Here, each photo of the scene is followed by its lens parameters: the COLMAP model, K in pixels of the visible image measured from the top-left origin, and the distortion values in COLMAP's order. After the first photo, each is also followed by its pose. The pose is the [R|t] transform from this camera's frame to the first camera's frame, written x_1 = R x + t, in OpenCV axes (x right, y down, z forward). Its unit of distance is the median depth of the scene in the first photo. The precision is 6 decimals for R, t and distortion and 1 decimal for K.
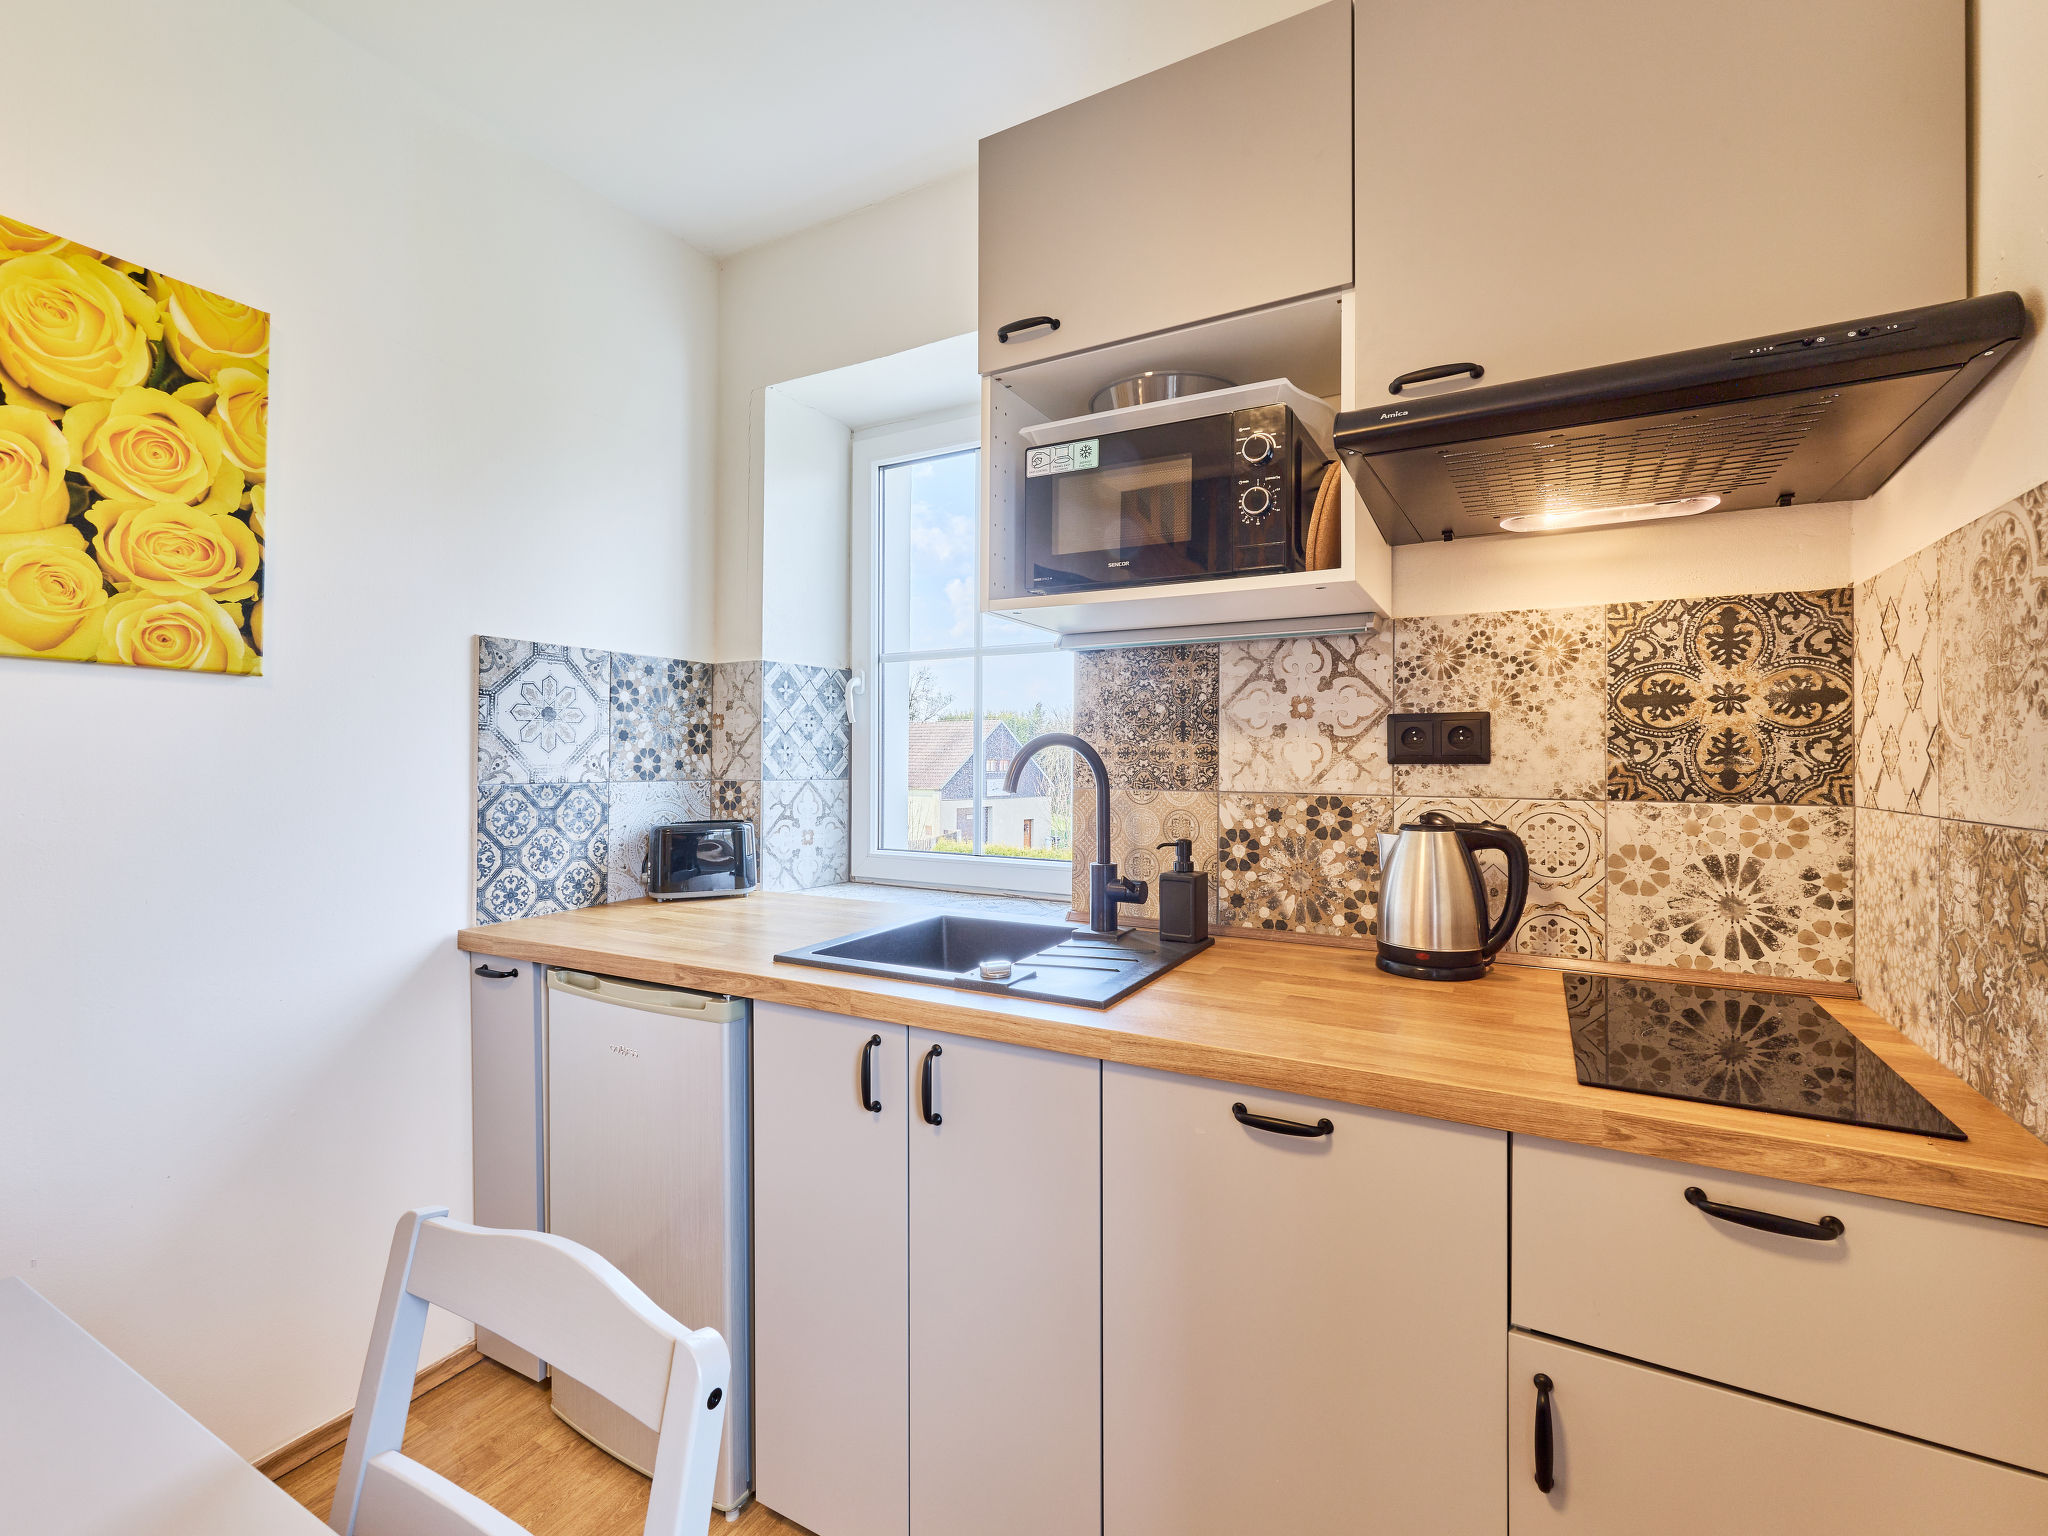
lens RADIAL K [[915.3, 0, 1023.1], [0, 915.3, 755.0], [0, 0, 1]] dist [0.003960, -0.000127]
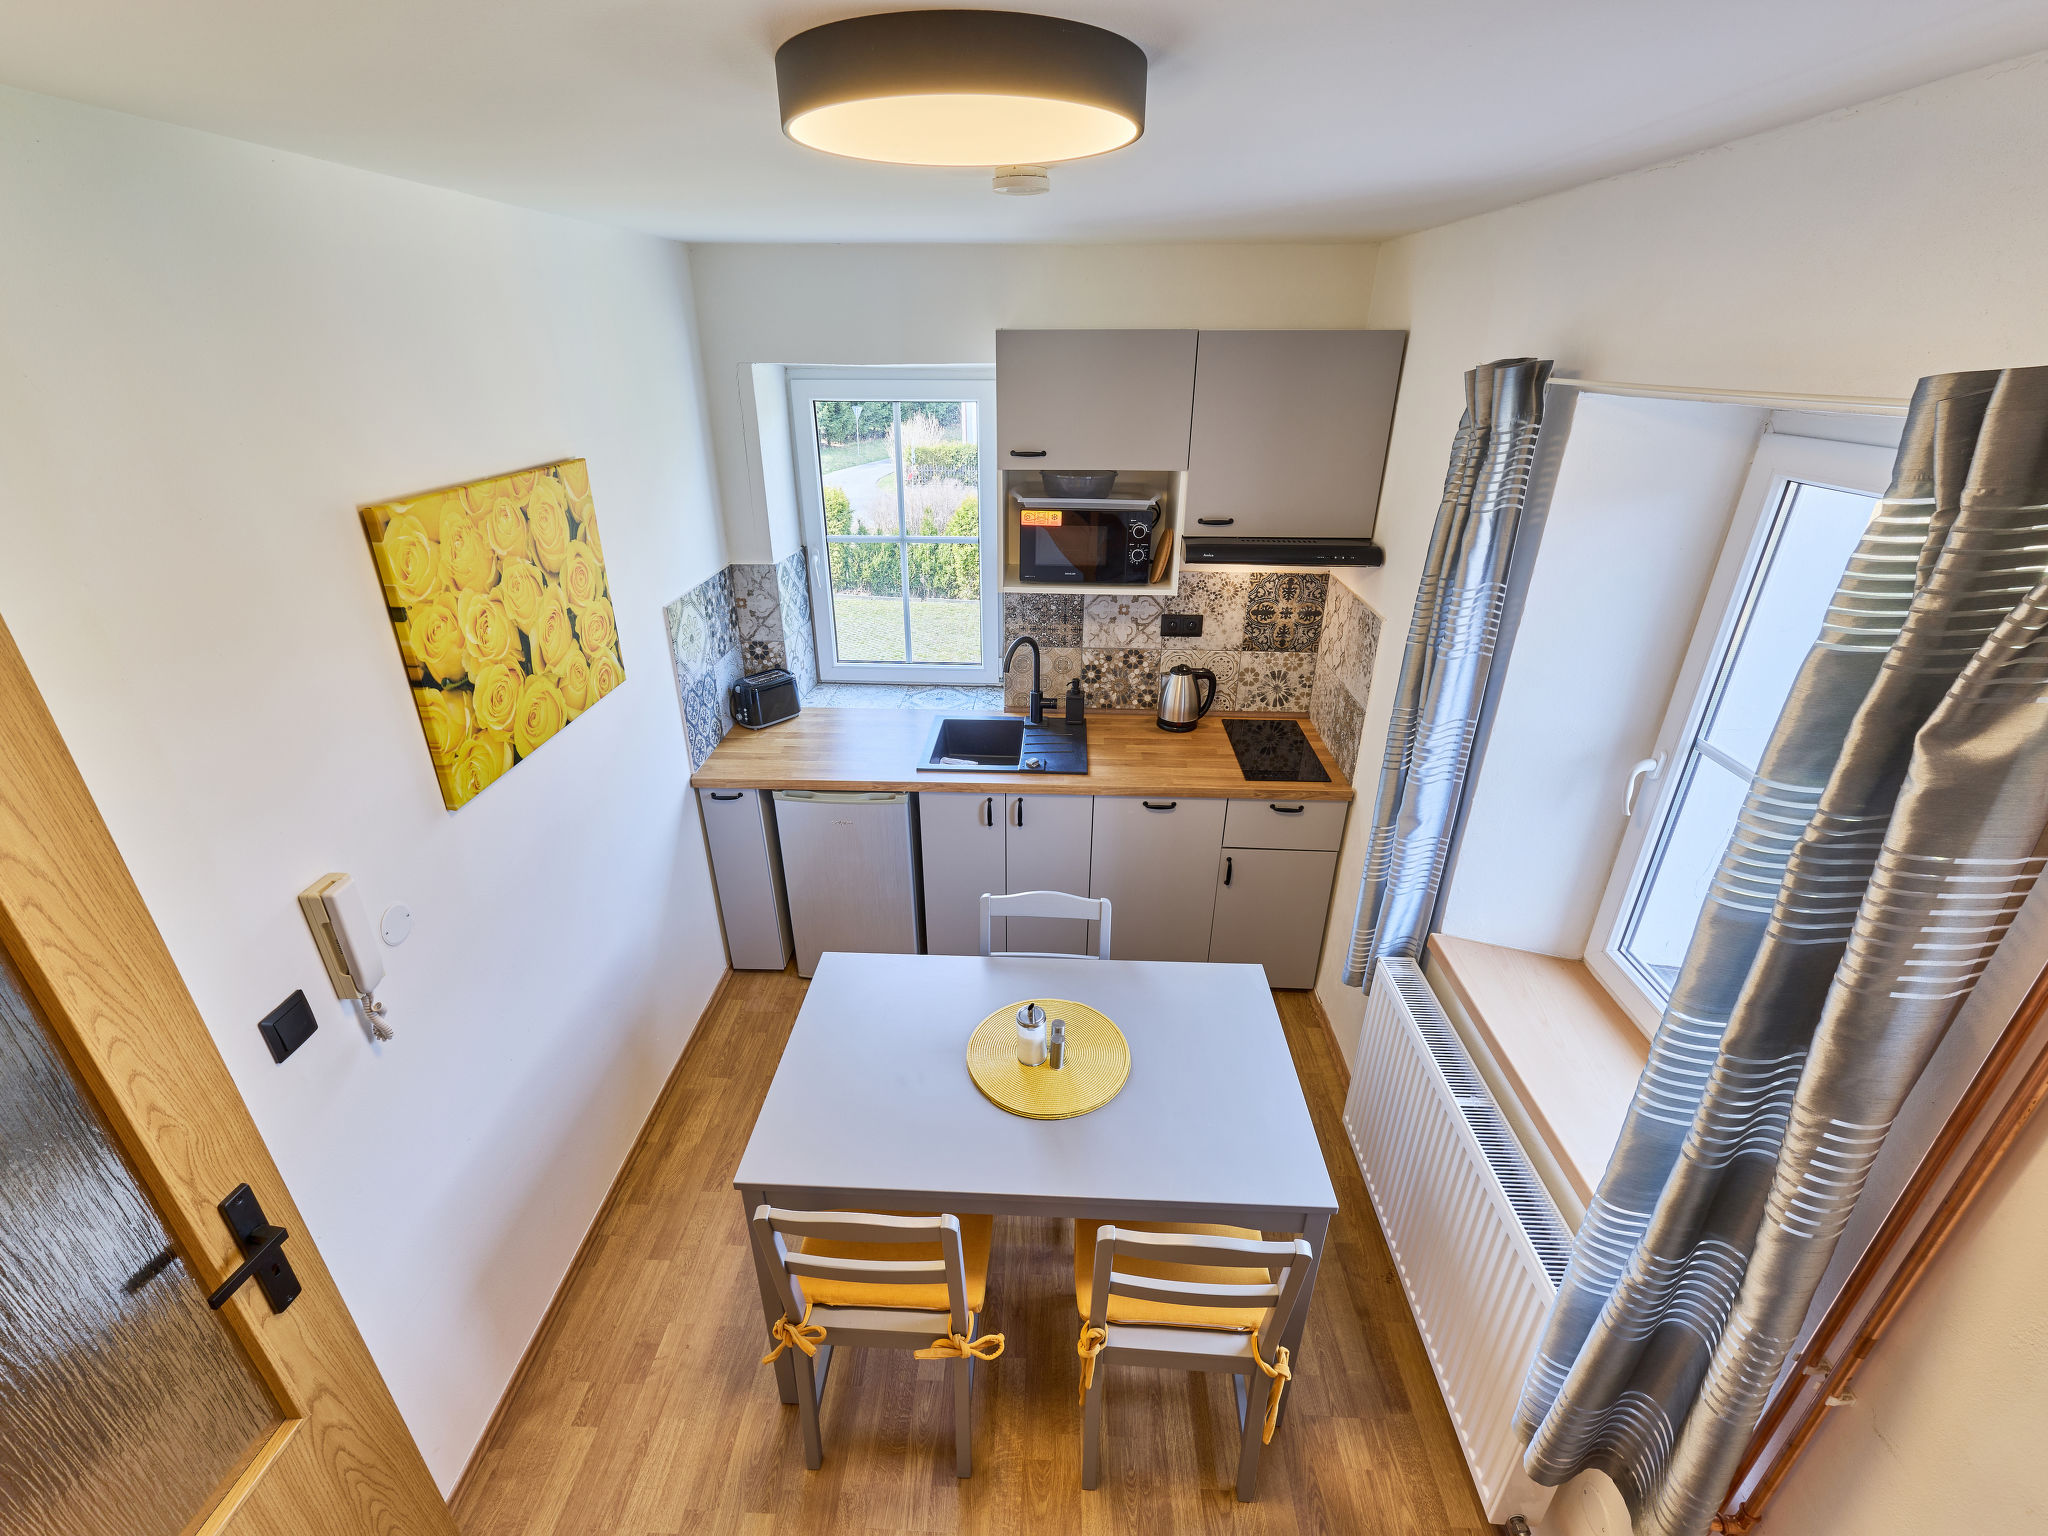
lens RADIAL K [[915.3, 0, 1017.9], [0, 915.3, 767.0], [0, 0, 1]] dist [0.003960, -0.000127]
pose [[0.892810, -0.195459, 0.405816, -0.932753], [-0.004941, 0.896640, 0.442732, -0.730744], [-0.450407, -0.397281, 0.799564, -0.802925]]
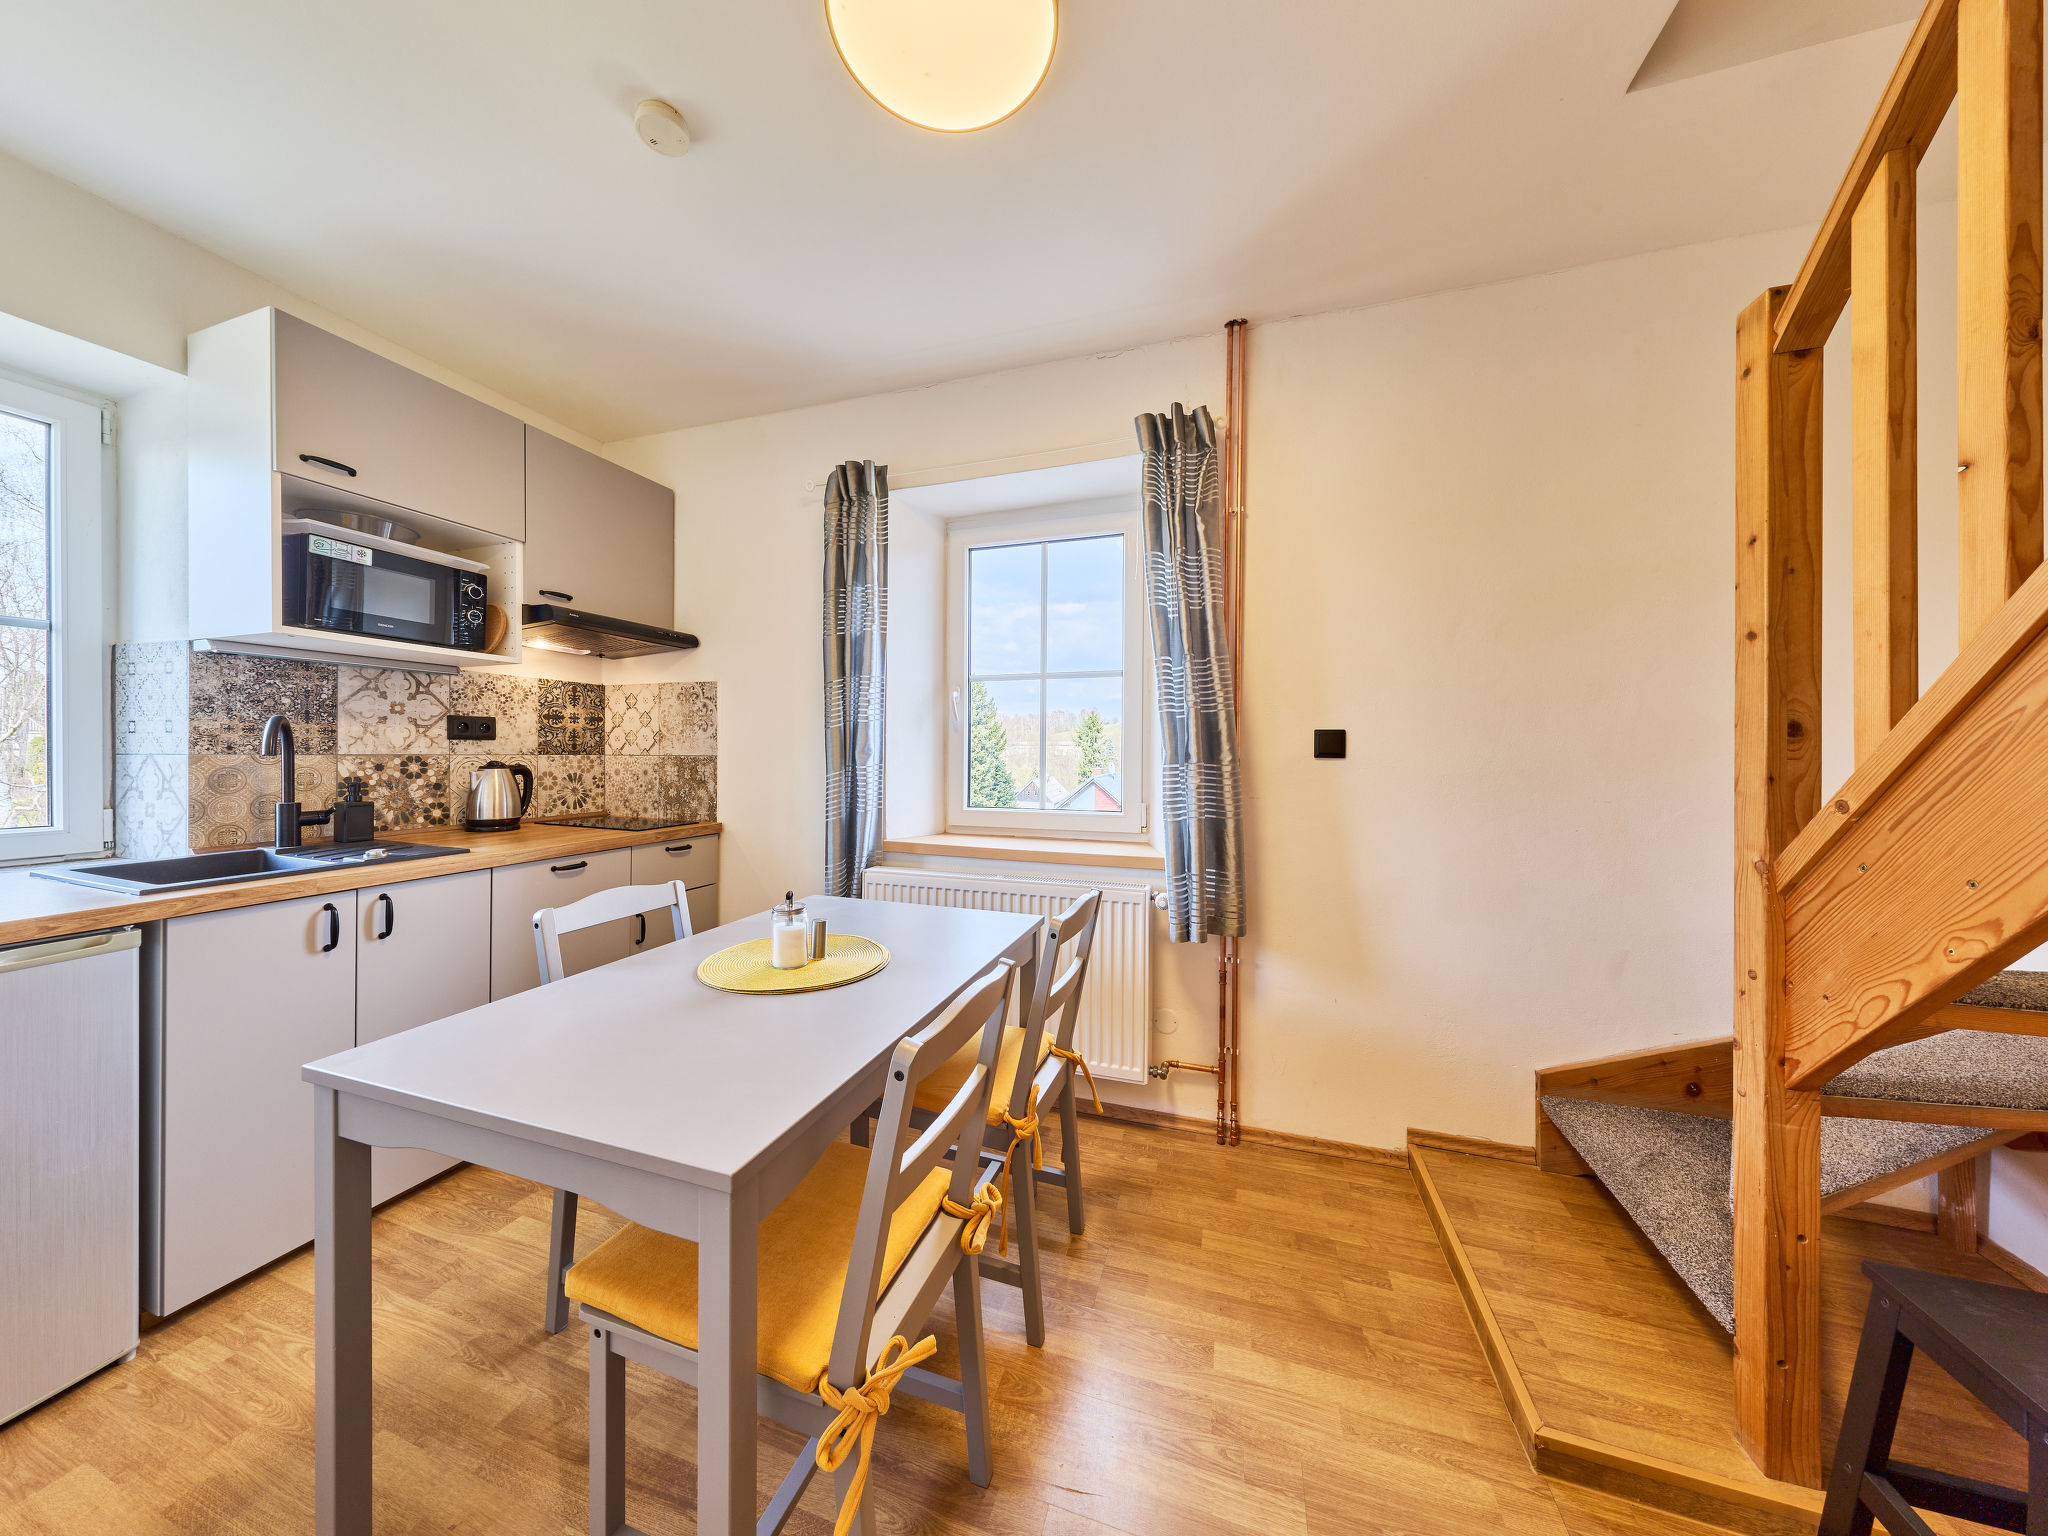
lens RADIAL K [[664.5, 0, 1033.8], [0, 664.5, 750.3], [0, 0, 1]] dist [0.000579, 0.000009]
pose [[-0.208367, -0.002276, 0.978048, -1.400328], [-0.012136, 0.999926, -0.000259, 0.019576], [-0.977975, -0.011924, -0.208379, 0.029697]]
